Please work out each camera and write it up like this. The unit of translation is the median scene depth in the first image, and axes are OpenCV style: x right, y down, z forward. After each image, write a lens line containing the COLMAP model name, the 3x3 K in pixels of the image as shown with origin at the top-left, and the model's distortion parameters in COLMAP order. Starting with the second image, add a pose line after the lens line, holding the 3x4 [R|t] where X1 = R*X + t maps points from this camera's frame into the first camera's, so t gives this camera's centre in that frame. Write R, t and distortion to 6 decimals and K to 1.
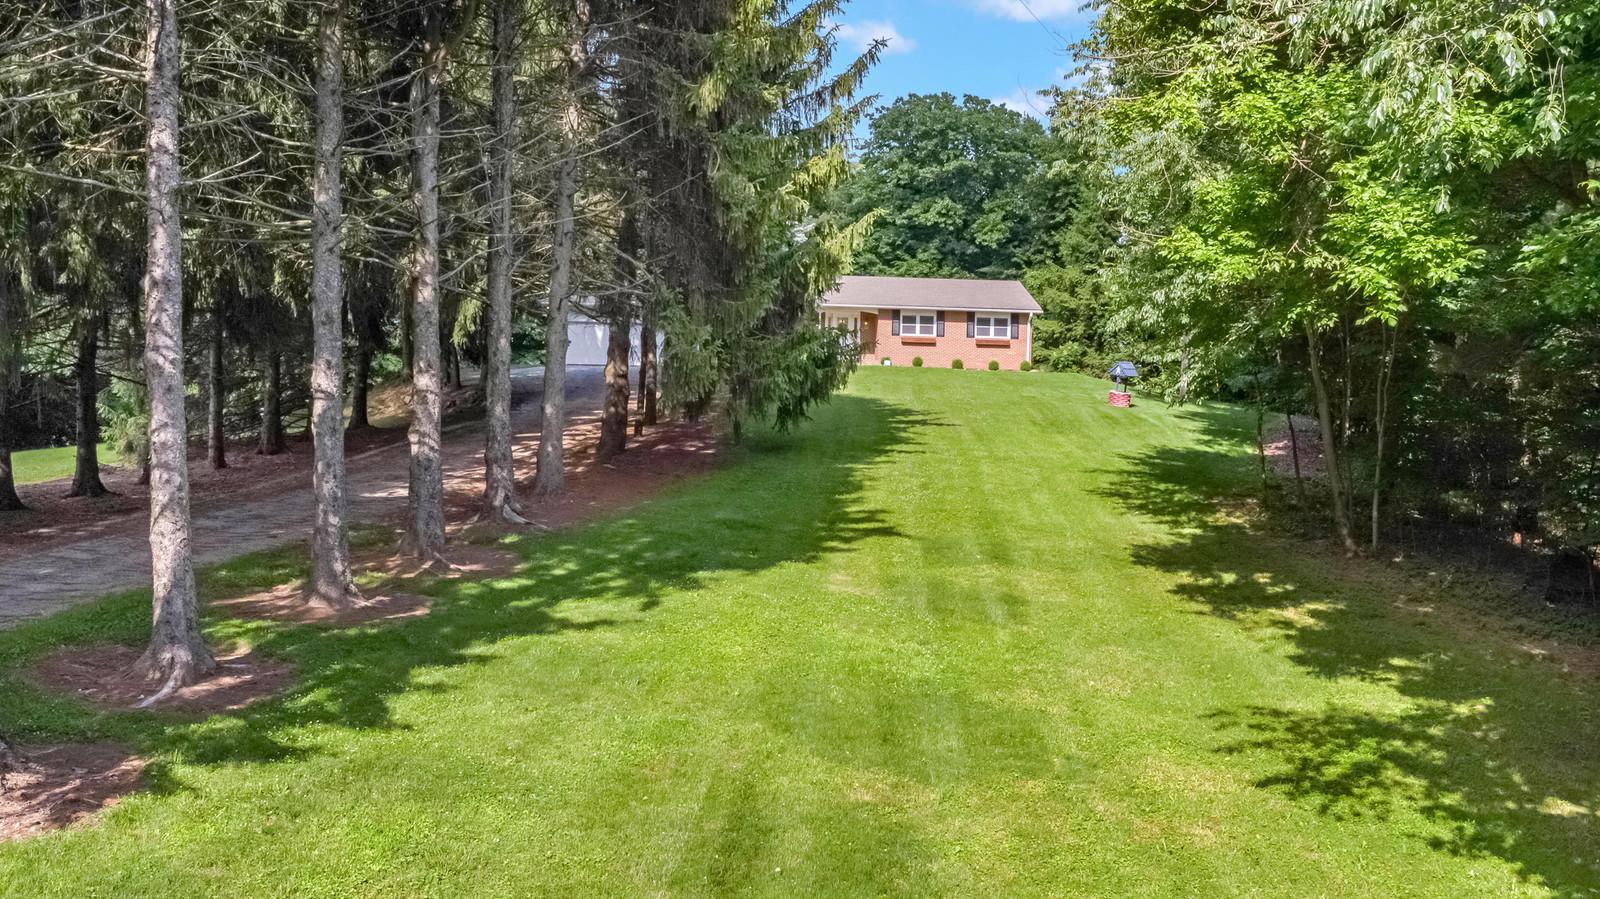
lens RADIAL K [[1376.9, 0, 795.5], [0, 1376.9, 459.2], [0, 0, 1]] dist [-0.223343, 0.107224]
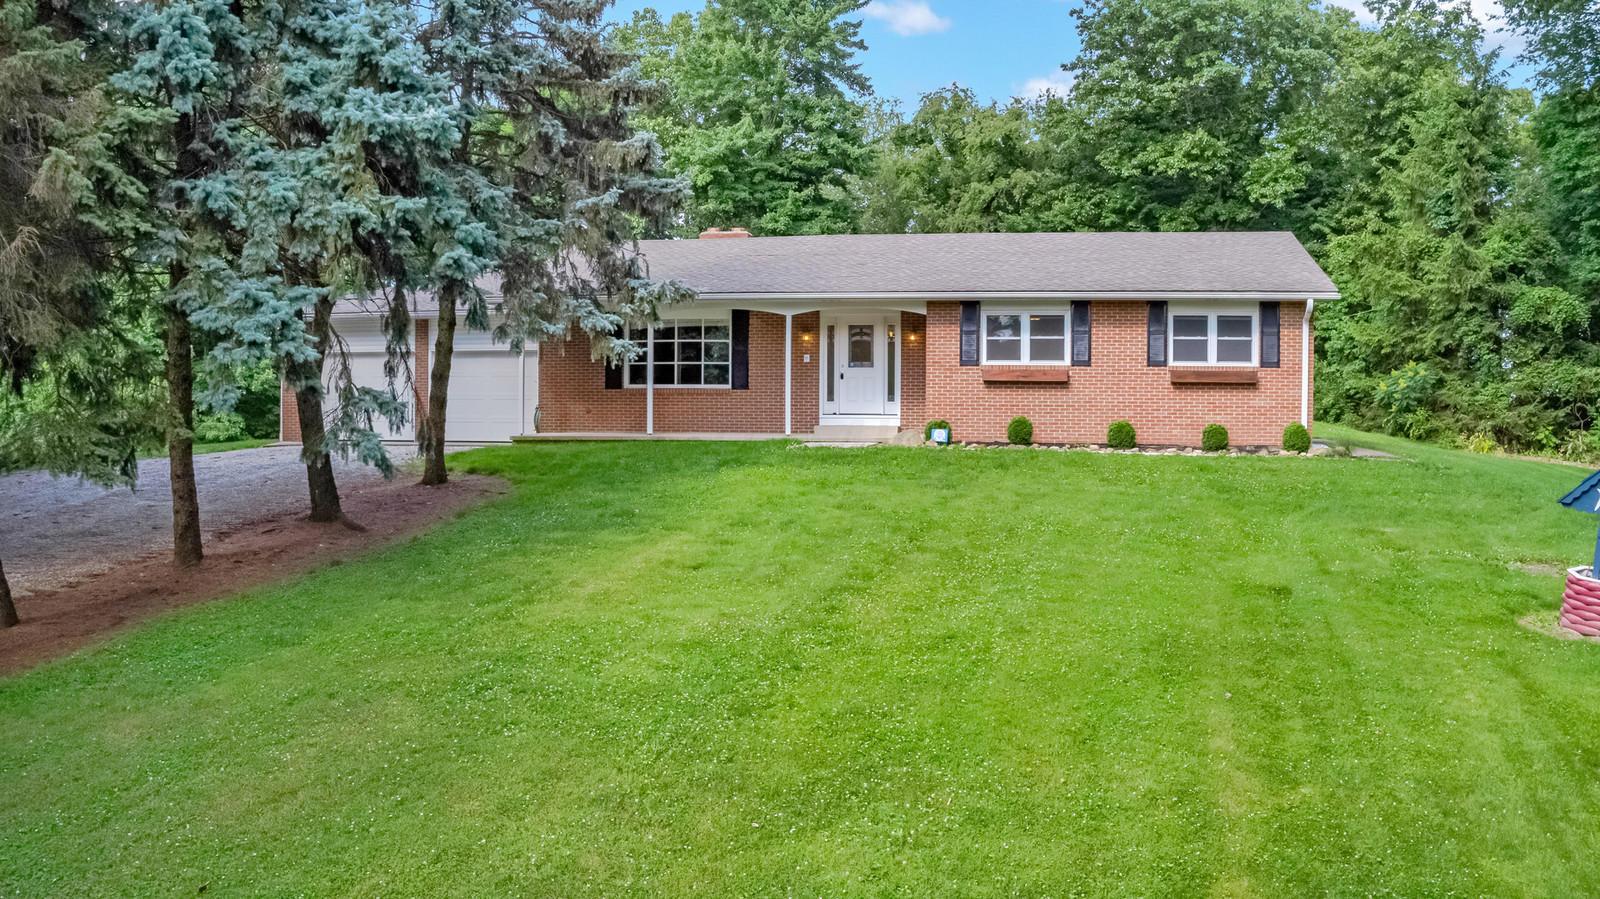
lens RADIAL K [[1376.9, 0, 795.5], [0, 1376.9, 459.2], [0, 0, 1]] dist [-0.223343, 0.107224]
pose [[0.971713, -0.008983, -0.235993, 0.075465], [0.005861, 0.999886, -0.013931, -0.036298], [0.236091, 0.012153, 0.971655, 0.379405]]
